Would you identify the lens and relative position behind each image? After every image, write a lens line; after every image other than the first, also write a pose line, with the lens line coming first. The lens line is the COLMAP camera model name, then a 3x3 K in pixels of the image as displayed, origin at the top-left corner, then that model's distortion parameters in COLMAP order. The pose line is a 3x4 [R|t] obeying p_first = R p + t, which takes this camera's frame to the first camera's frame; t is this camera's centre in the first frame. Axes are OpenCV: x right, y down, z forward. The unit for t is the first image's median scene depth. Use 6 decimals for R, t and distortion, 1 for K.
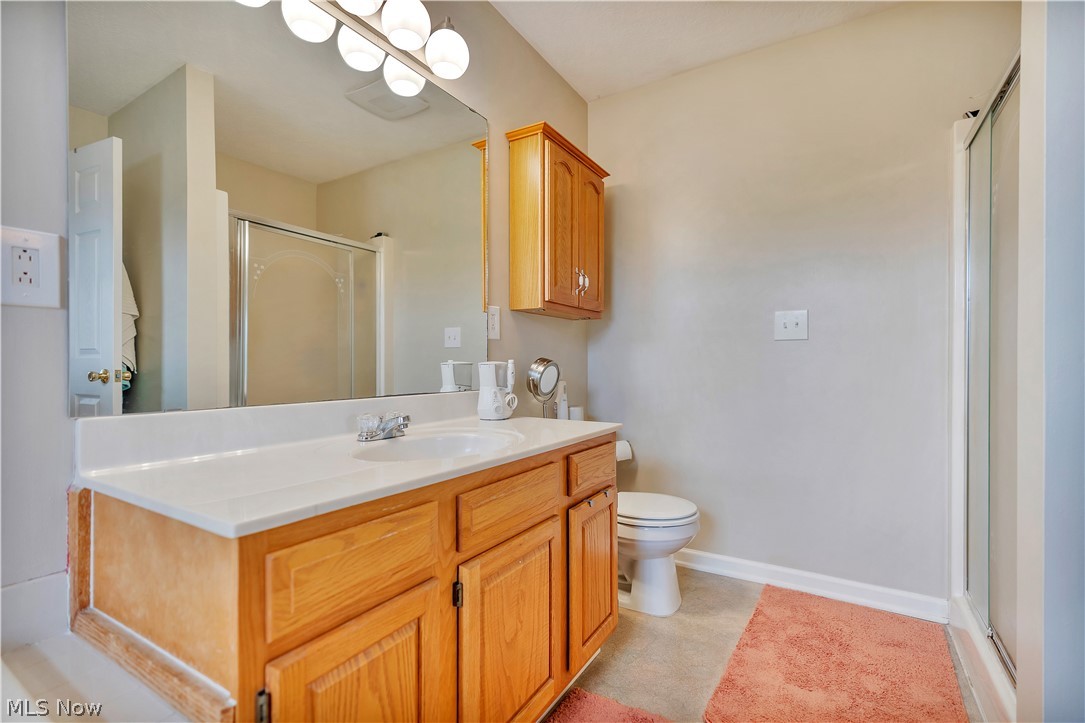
lens RADIAL K [[493.6, 0, 539.1], [0, 493.6, 350.6], [0, 0, 1]] dist [-0.002232, 0.000112]
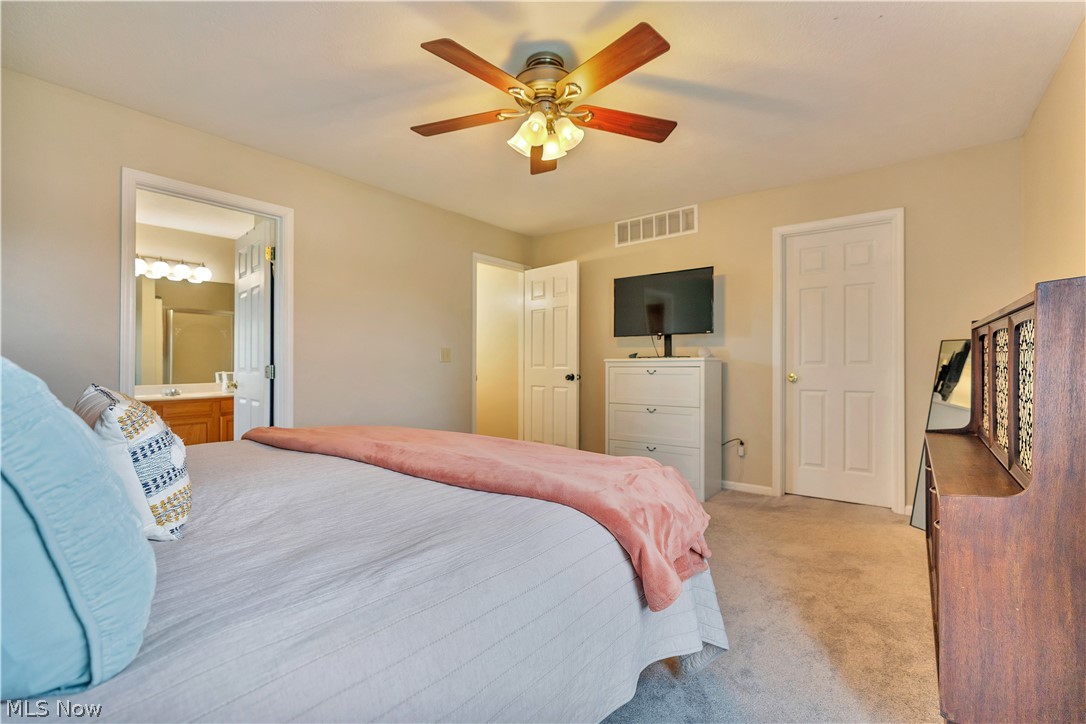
lens RADIAL K [[494.1, 0, 539.6], [0, 494.1, 351.1], [0, 0, 1]] dist [-0.002232, 0.000112]
pose [[0.996203, 0.006333, -0.086832, 1.914021], [-0.004806, 0.999830, 0.017783, -0.158318], [0.086929, -0.017298, 0.996064, -1.675810]]
